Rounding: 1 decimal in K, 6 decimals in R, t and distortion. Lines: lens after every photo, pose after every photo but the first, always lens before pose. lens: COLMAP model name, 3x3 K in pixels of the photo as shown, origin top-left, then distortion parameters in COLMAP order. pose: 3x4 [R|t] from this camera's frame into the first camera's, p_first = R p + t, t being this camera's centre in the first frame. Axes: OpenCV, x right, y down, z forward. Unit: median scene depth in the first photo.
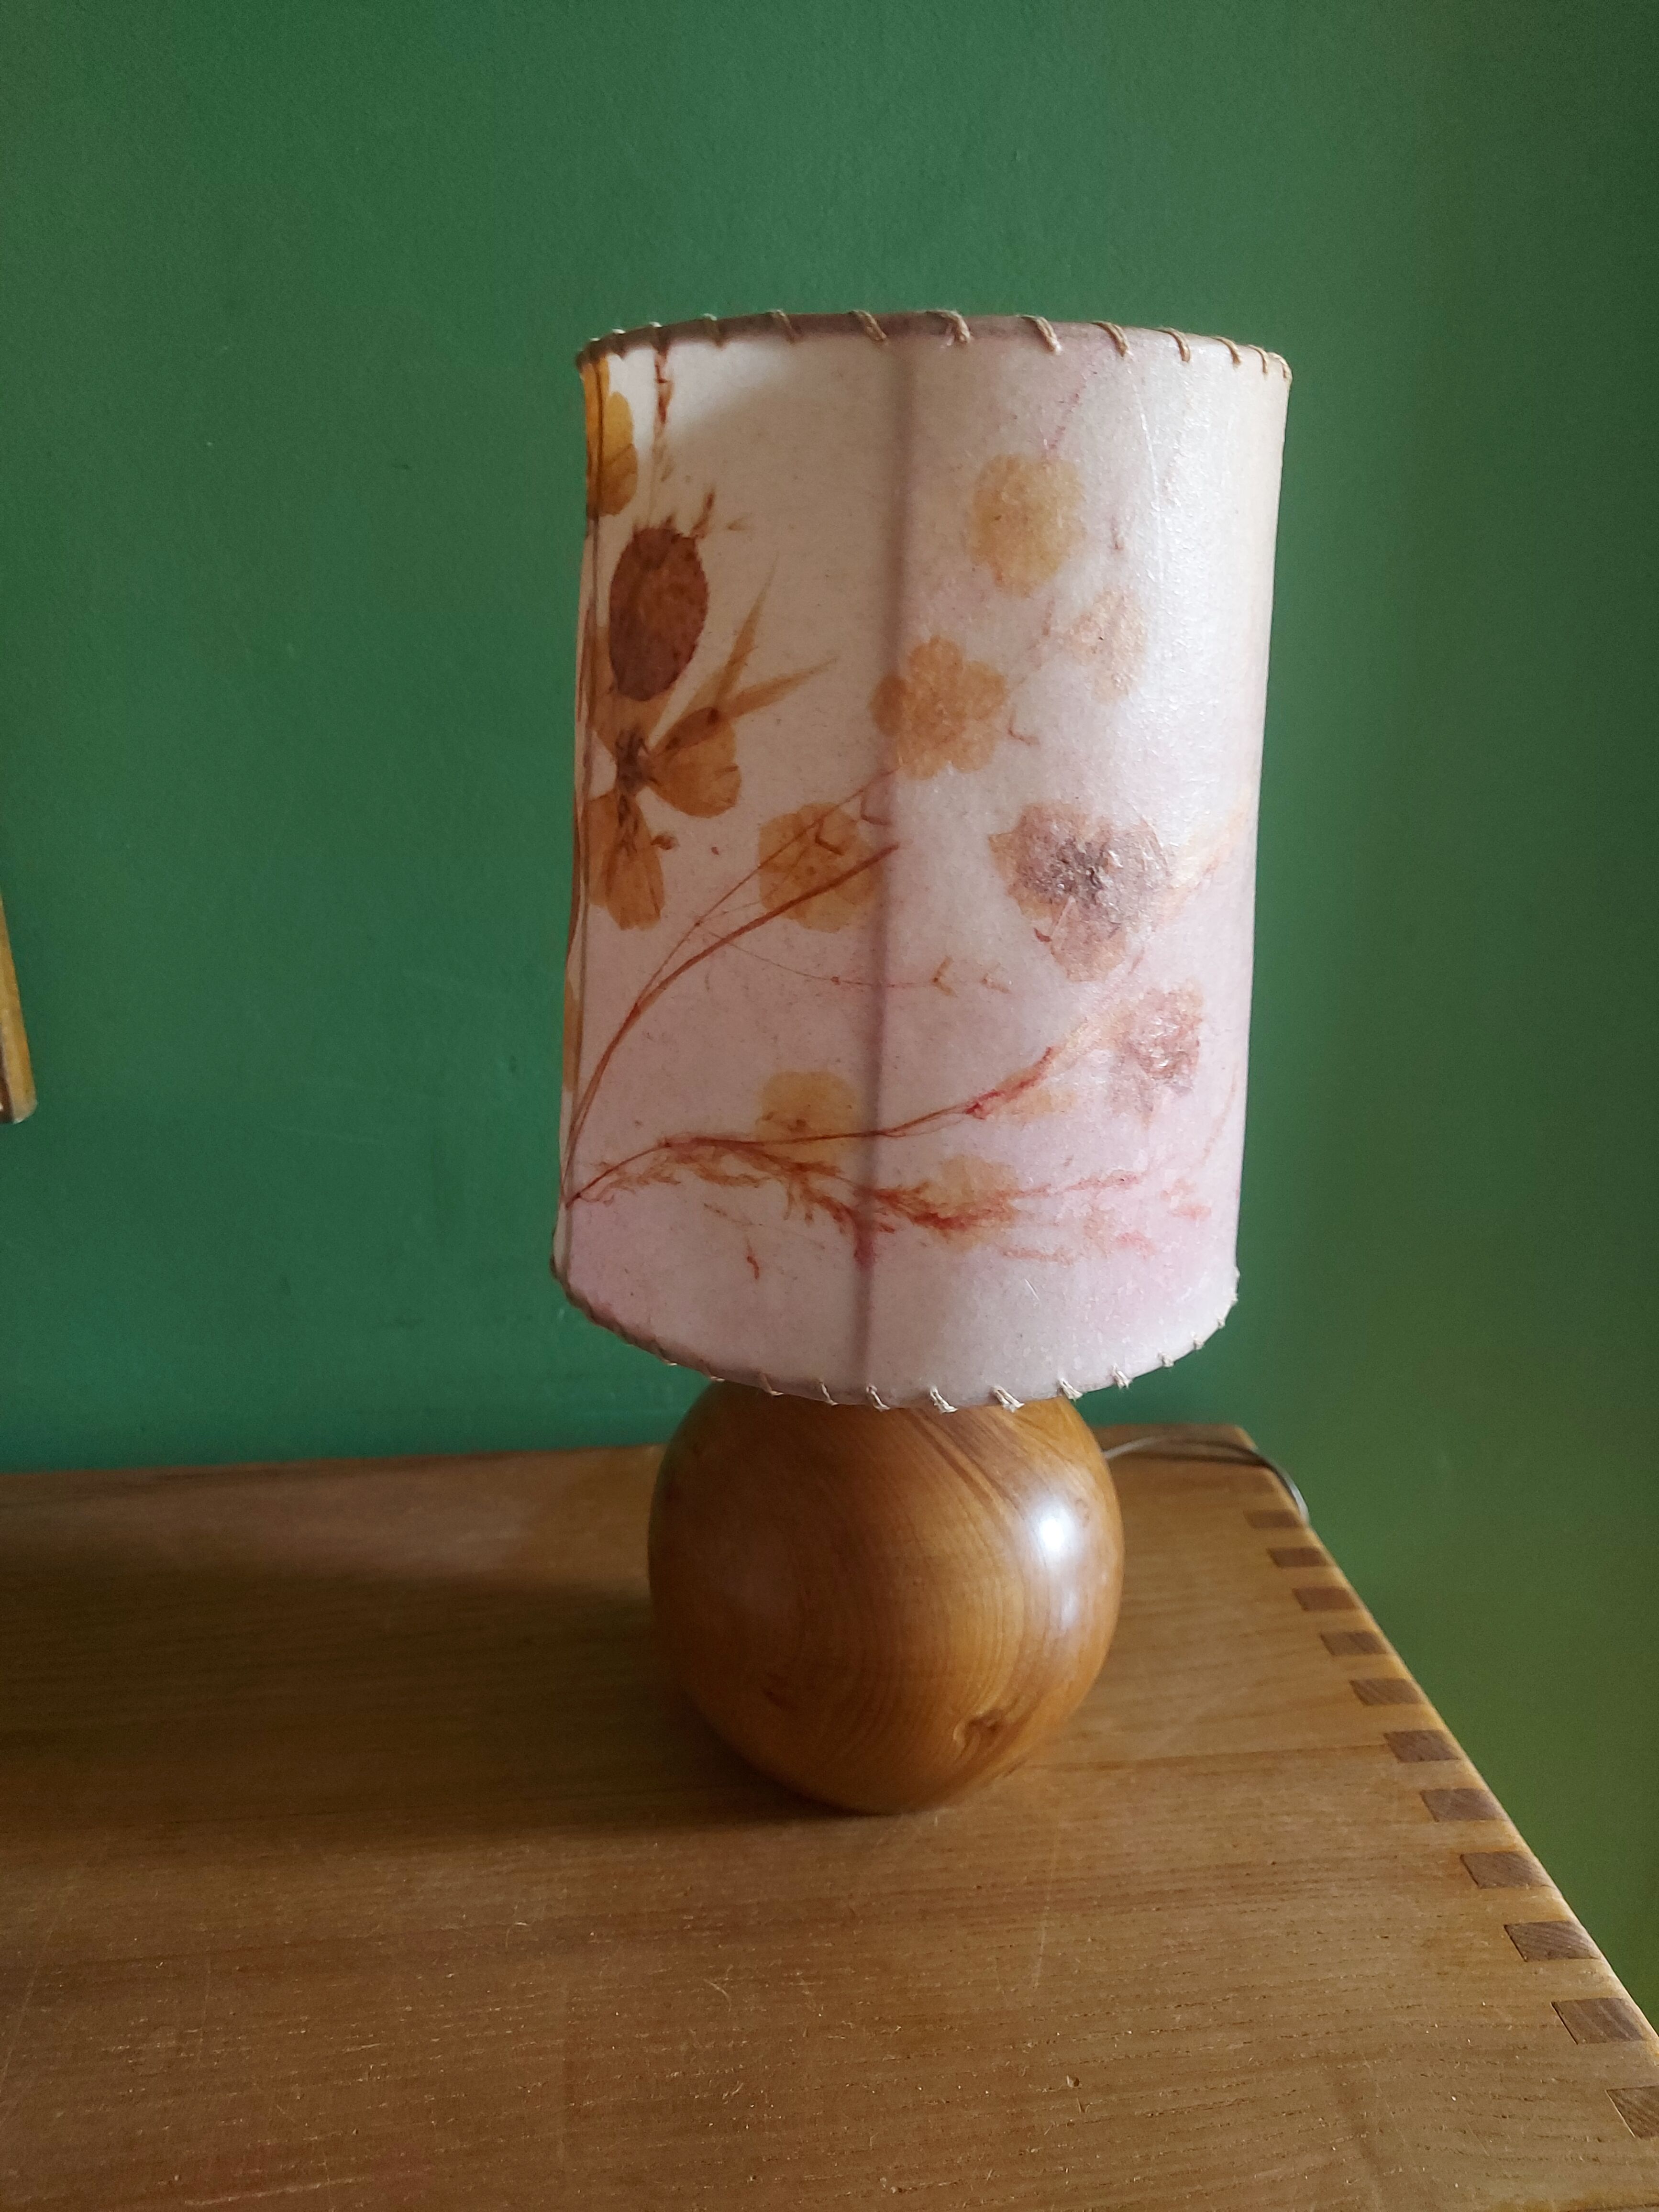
lens RADIAL K [[1647.1, 0, 809.0], [0, 1647.1, 1137.5], [0, 0, 1]] dist [0.007933, -0.044811]
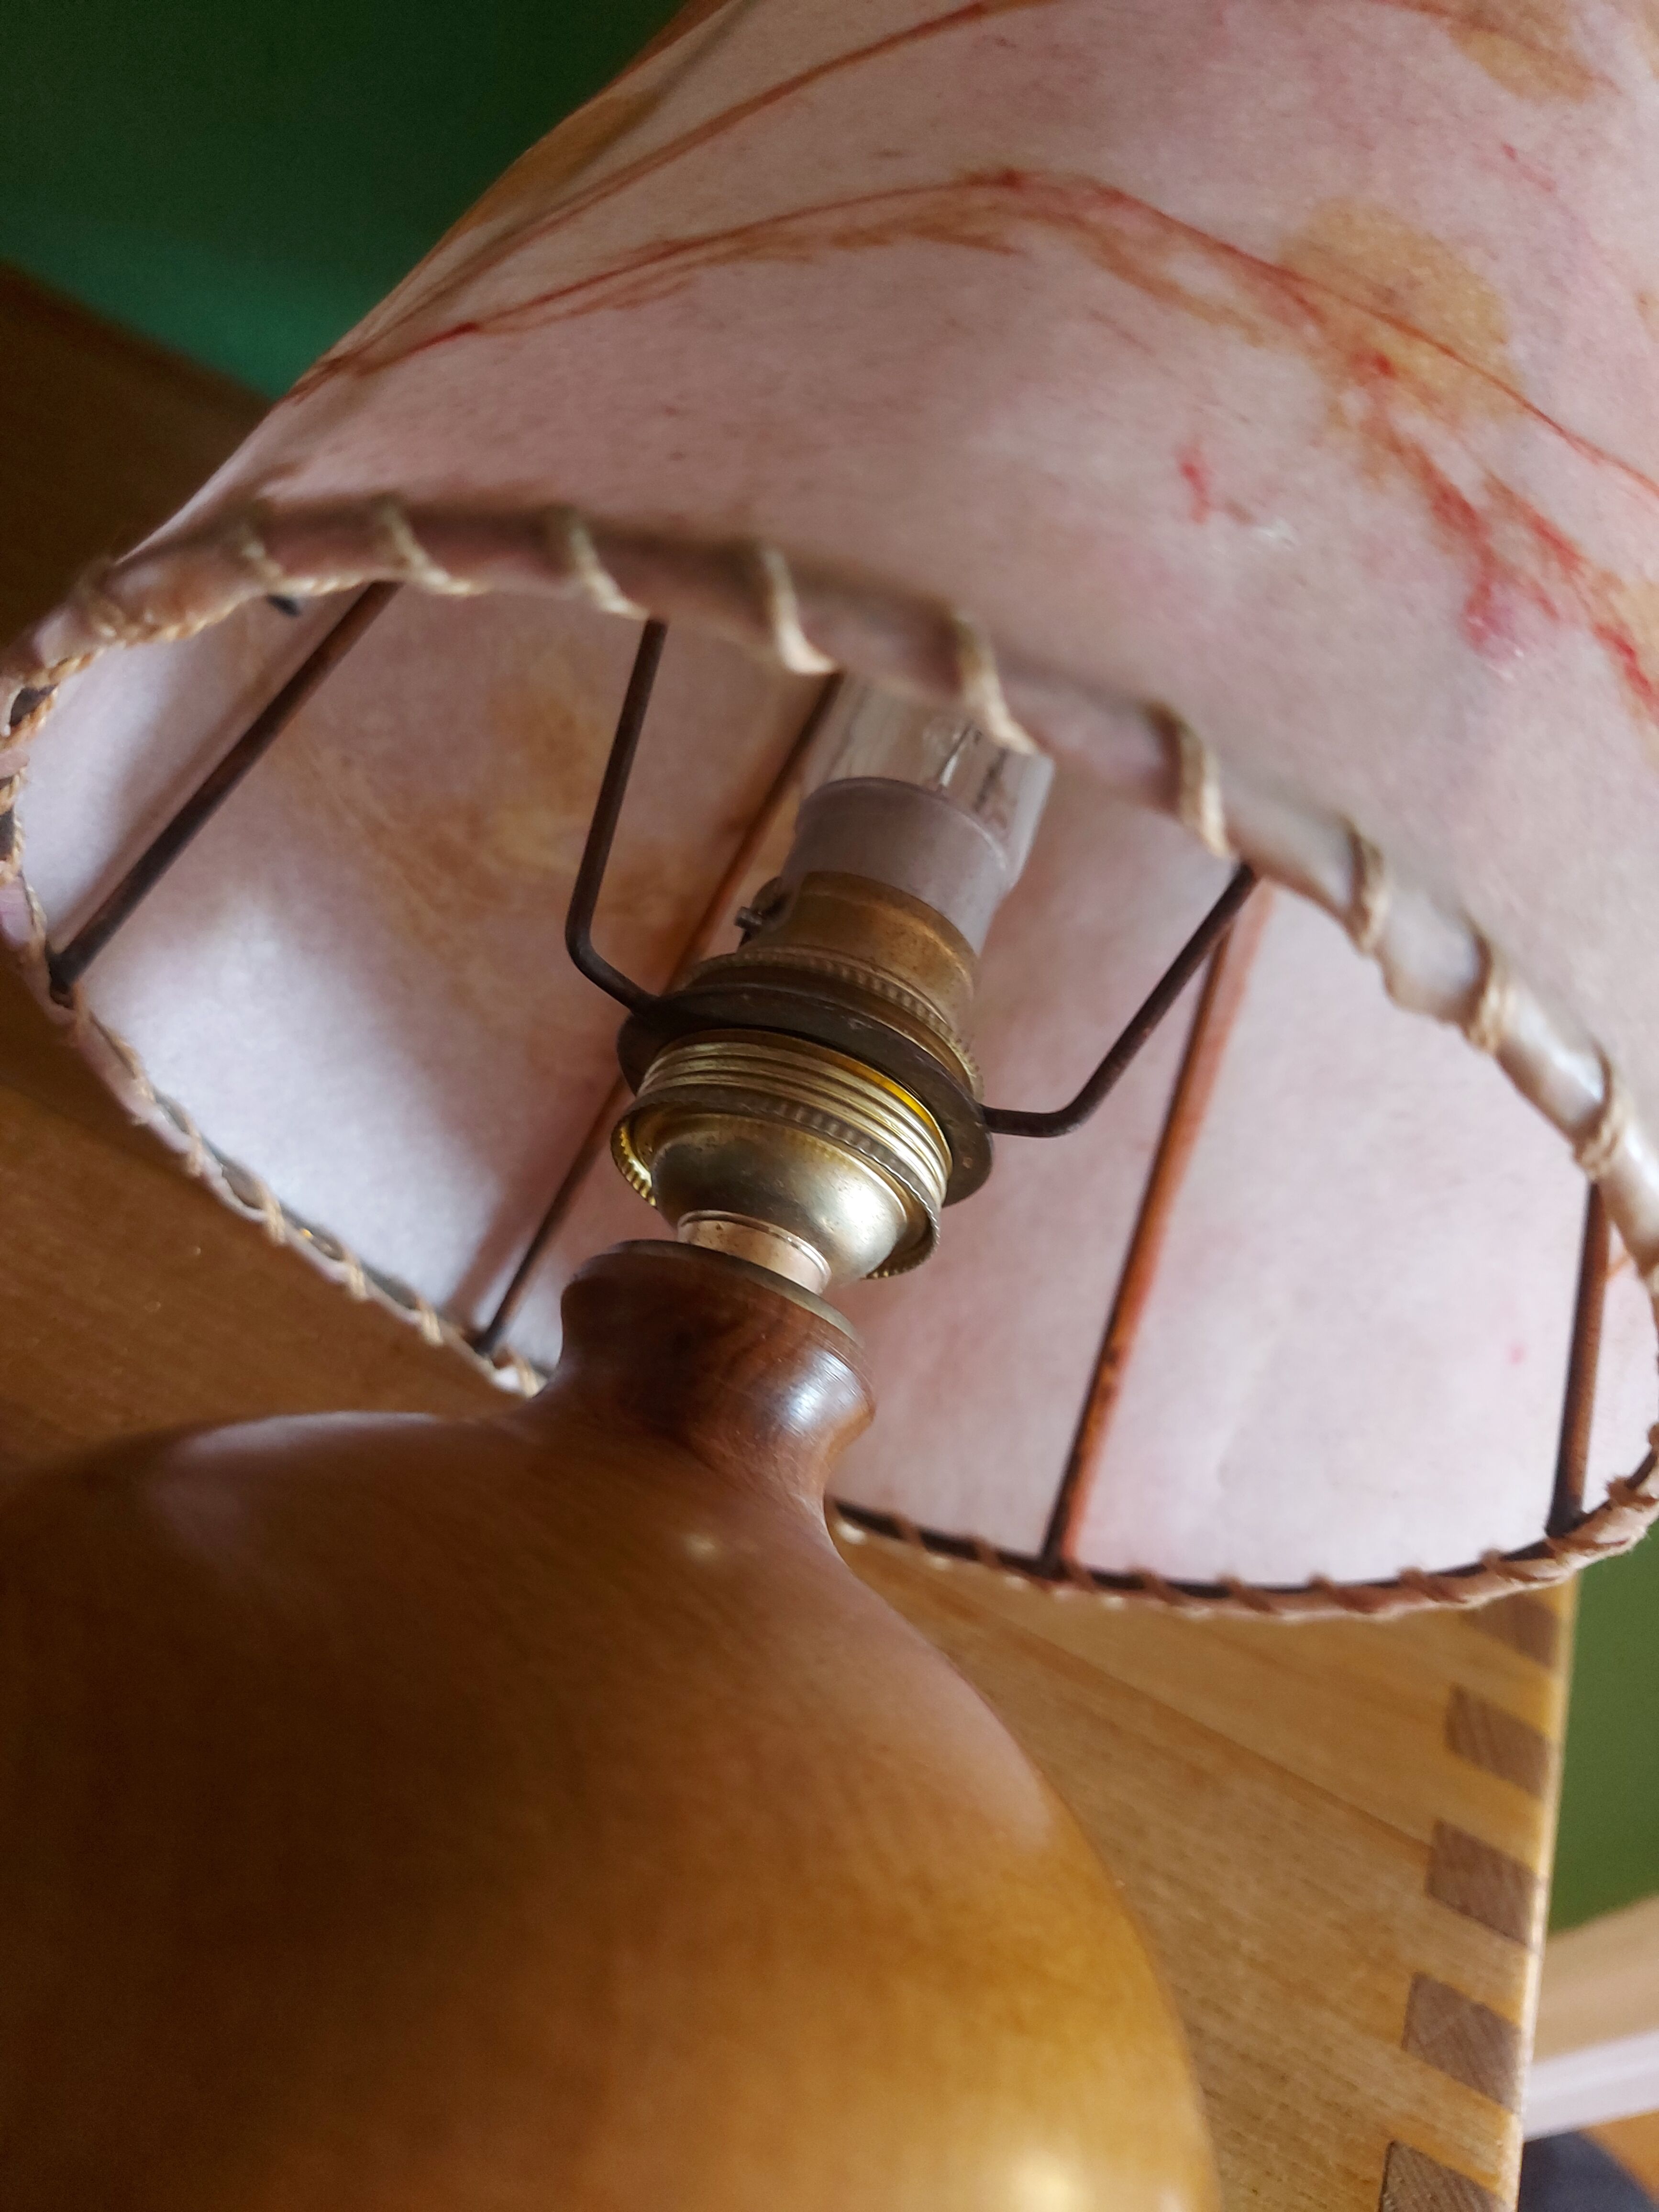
lens RADIAL K [[1647.1, 0, 792.5], [0, 1647.1, 1109.8], [0, 0, 1]] dist [0.007933, -0.044811]
pose [[0.846179, 0.524899, -0.091993, 0.113652], [-0.412936, 0.754965, 0.509423, 0.001755], [0.336847, -0.393076, 0.855585, 0.647316]]
